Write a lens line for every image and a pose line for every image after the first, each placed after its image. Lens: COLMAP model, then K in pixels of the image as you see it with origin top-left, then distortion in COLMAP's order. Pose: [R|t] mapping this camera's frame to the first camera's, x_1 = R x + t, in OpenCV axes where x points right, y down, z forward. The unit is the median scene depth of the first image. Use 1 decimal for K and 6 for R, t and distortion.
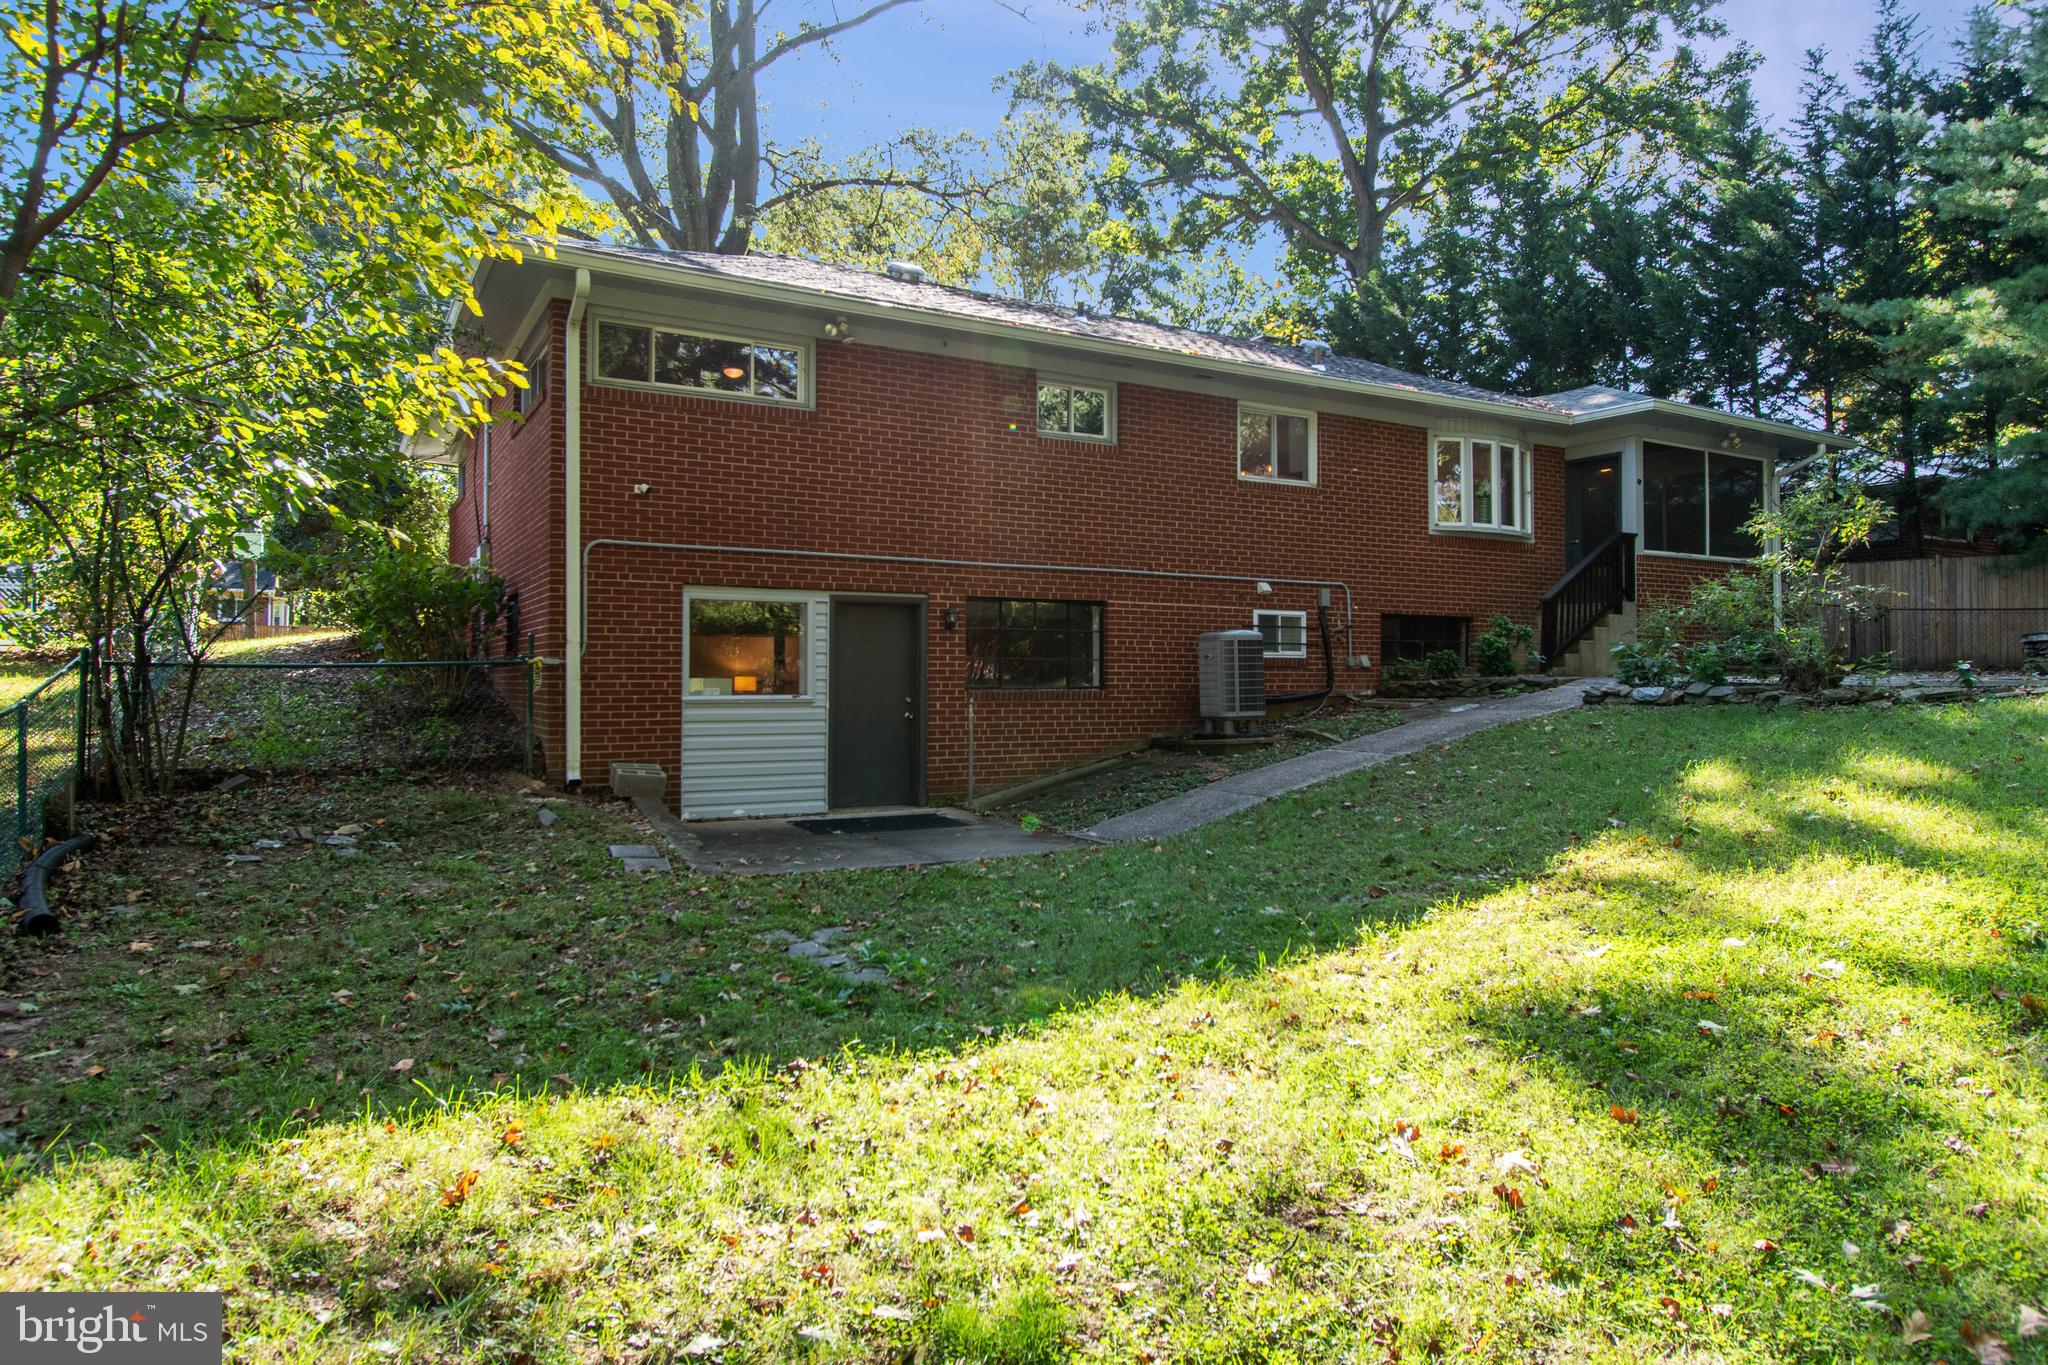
lens RADIAL K [[1536.8, 0, 1024.0], [0, 1536.8, 682.5], [0, 0, 1]] dist [0.000737, 0.000899]
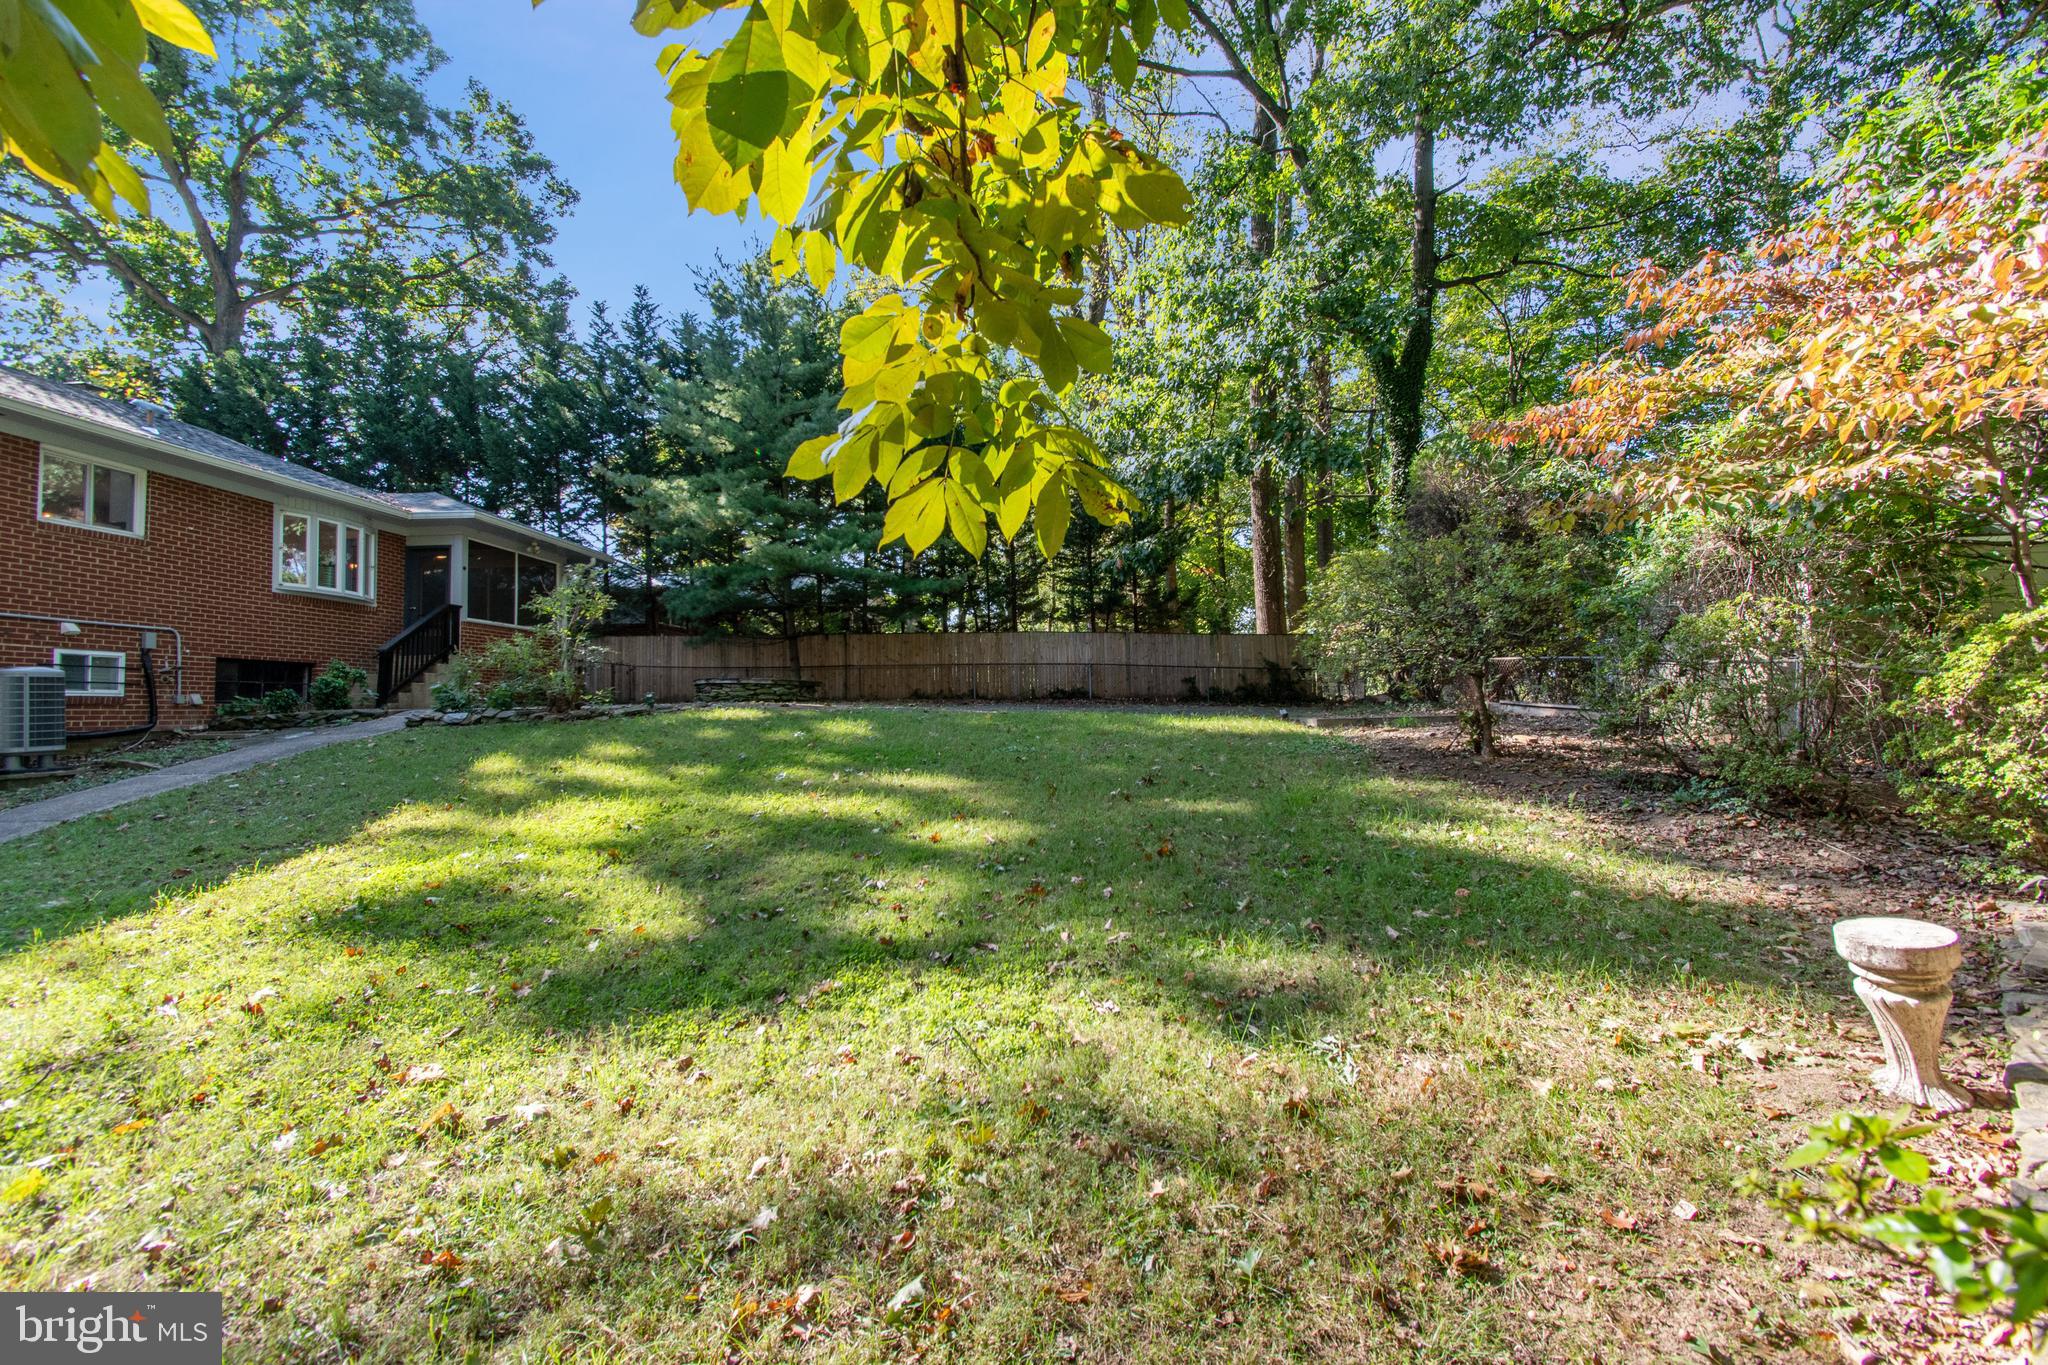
lens RADIAL K [[896.6, 0, 1024.9], [0, 896.6, 659.3], [0, 0, 1]] dist [-0.001490, -0.000894]
pose [[0.554077, 0.030971, 0.831889, 0.014911], [0.002389, 0.999244, -0.038793, -0.019178], [-0.832462, 0.023481, 0.553584, 0.158968]]
